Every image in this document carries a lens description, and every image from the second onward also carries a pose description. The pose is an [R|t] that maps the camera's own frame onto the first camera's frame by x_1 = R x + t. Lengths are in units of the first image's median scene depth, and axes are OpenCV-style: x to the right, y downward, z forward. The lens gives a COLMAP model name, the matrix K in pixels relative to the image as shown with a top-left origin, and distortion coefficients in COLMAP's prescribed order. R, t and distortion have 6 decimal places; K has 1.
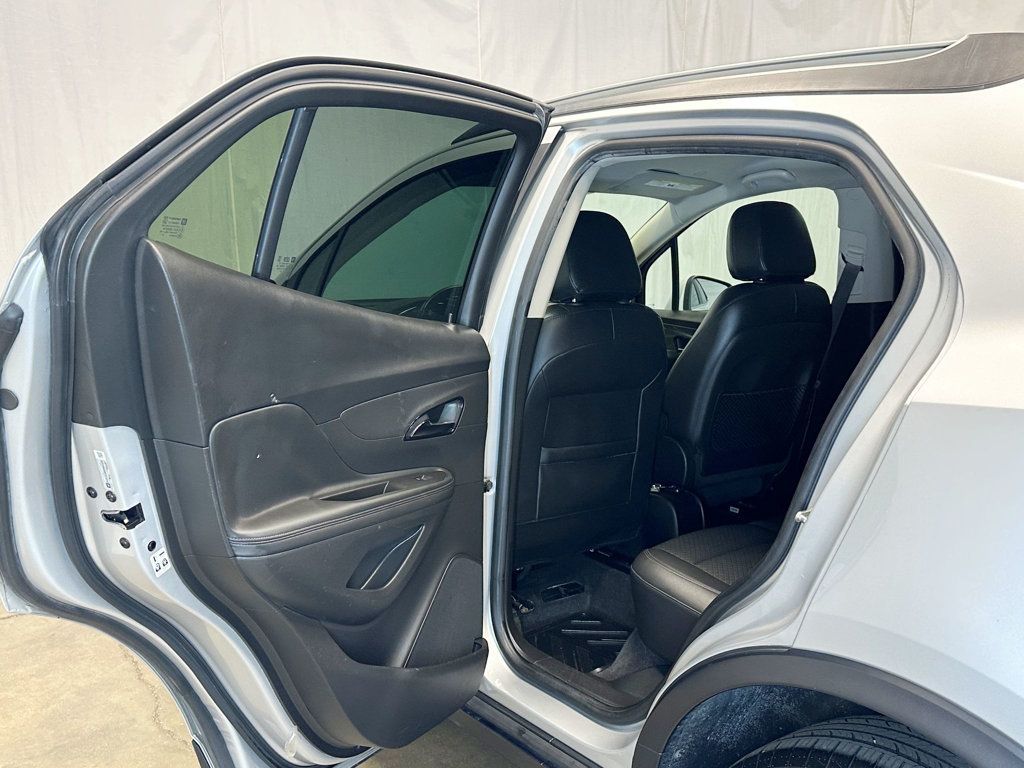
lens RADIAL K [[949.5, 0, 508.1], [0, 949.5, 387.5], [0, 0, 1]] dist [0.134625, 0.000000]
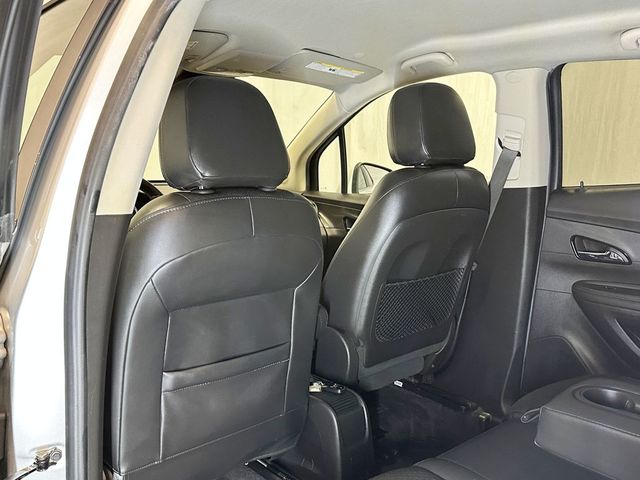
lens RADIAL K [[593.4, 0, 319.9], [0, 593.4, 240.4], [0, 0, 1]] dist [0.134625, 0.000000]
pose [[0.994168, -0.012970, 0.107060, 0.089899], [0.012259, 0.999898, 0.007289, -0.039016], [-0.107144, -0.005934, 0.994226, 0.388932]]
